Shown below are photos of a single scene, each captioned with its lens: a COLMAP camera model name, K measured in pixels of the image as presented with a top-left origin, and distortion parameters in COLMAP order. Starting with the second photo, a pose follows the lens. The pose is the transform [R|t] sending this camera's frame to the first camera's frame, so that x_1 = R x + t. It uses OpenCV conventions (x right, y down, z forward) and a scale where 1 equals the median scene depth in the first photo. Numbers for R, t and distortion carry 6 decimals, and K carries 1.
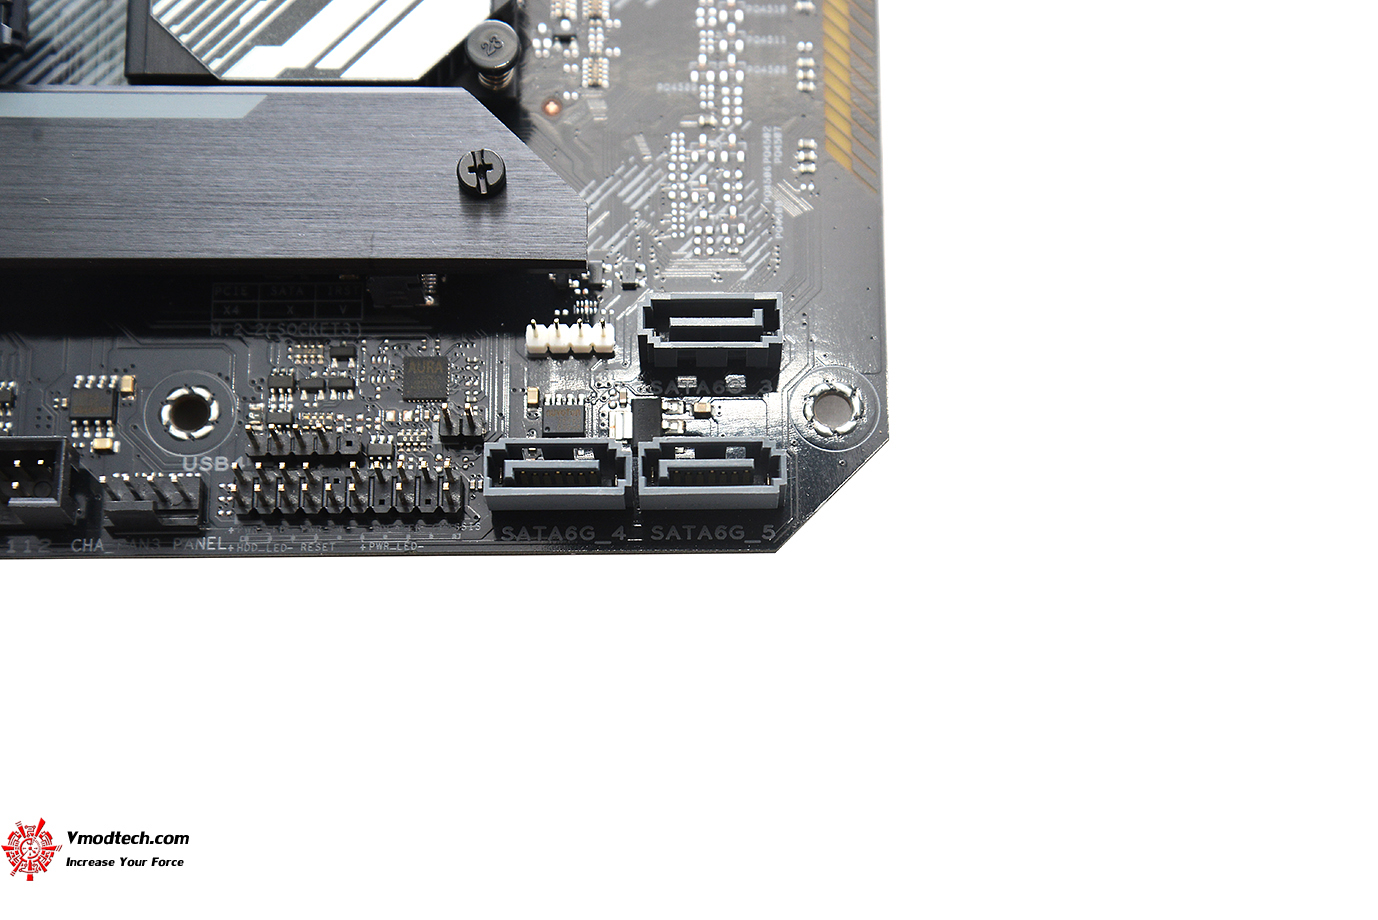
lens RADIAL K [[2613.9, 0, 680.1], [0, 2613.9, 455.7], [0, 0, 1]] dist [0.307706, 0.000000]
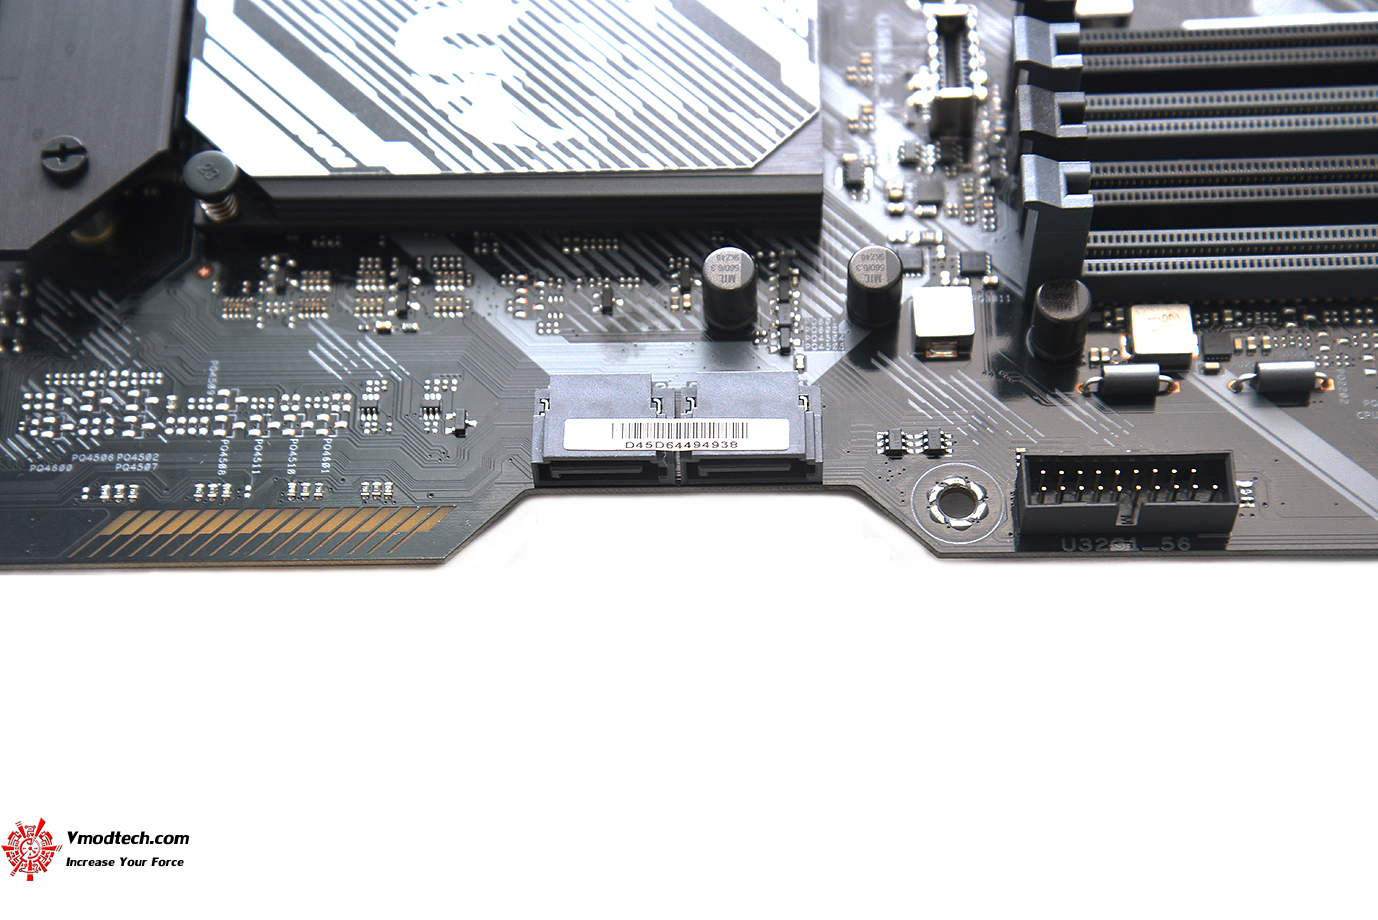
lens RADIAL K [[2613.9, 0, 675.3], [0, 2613.9, 457.2], [0, 0, 1]] dist [0.307706, 0.000000]
pose [[-0.008001, 0.873774, -0.486267, 0.516081], [-0.942859, 0.155391, 0.294737, -0.604320], [0.333095, 0.460840, 0.822602, 0.268473]]
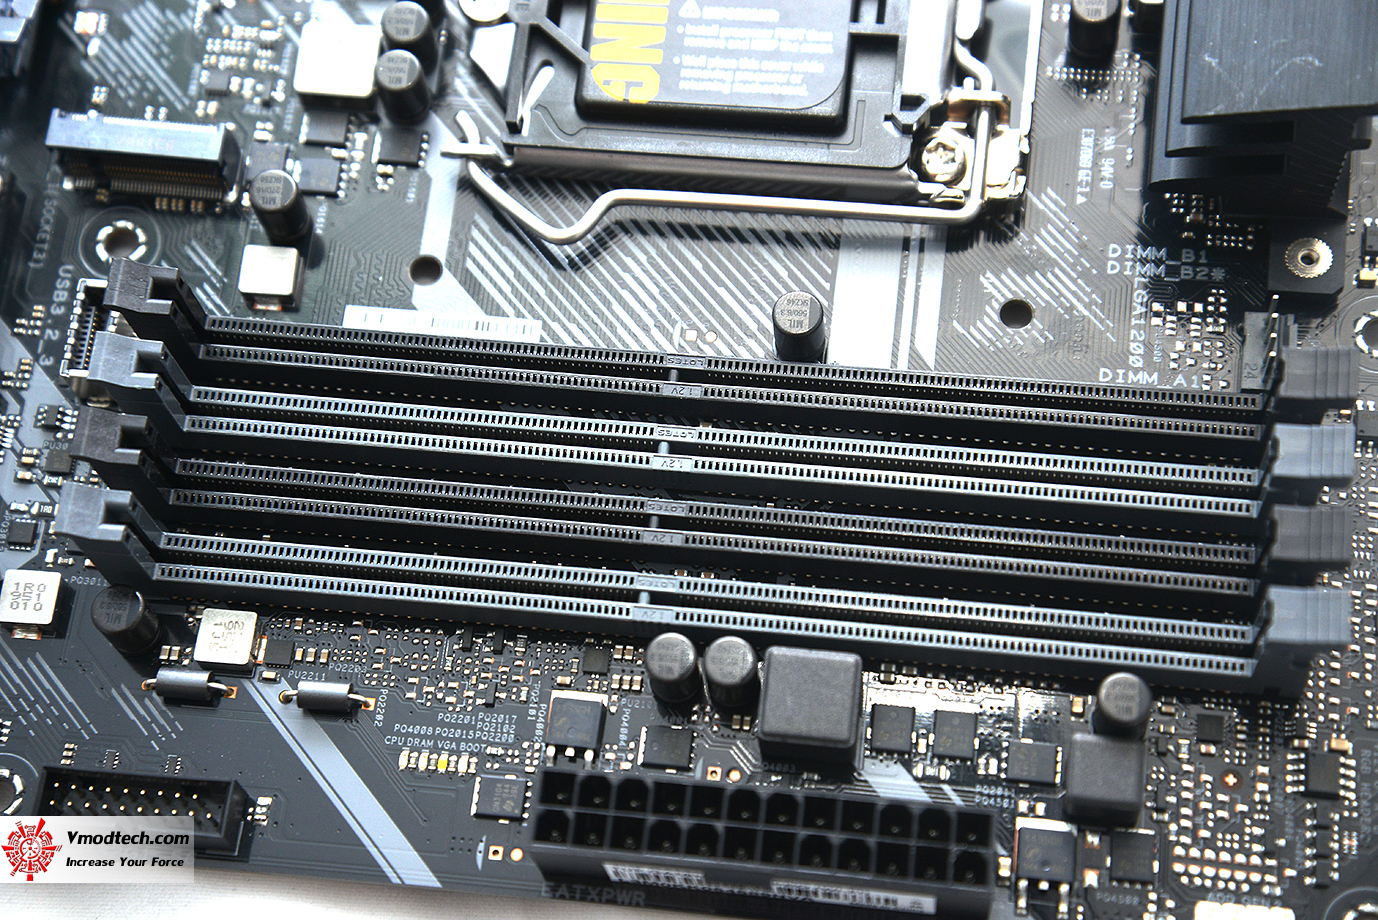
lens RADIAL K [[2613.9, 0, 678.2], [0, 2613.9, 459.8], [0, 0, 1]] dist [0.307706, 0.000000]
pose [[-0.121240, 0.927826, -0.352760, 0.271011], [-0.920279, 0.028120, 0.390252, -1.069711], [0.372006, 0.371951, 0.850449, 0.274621]]
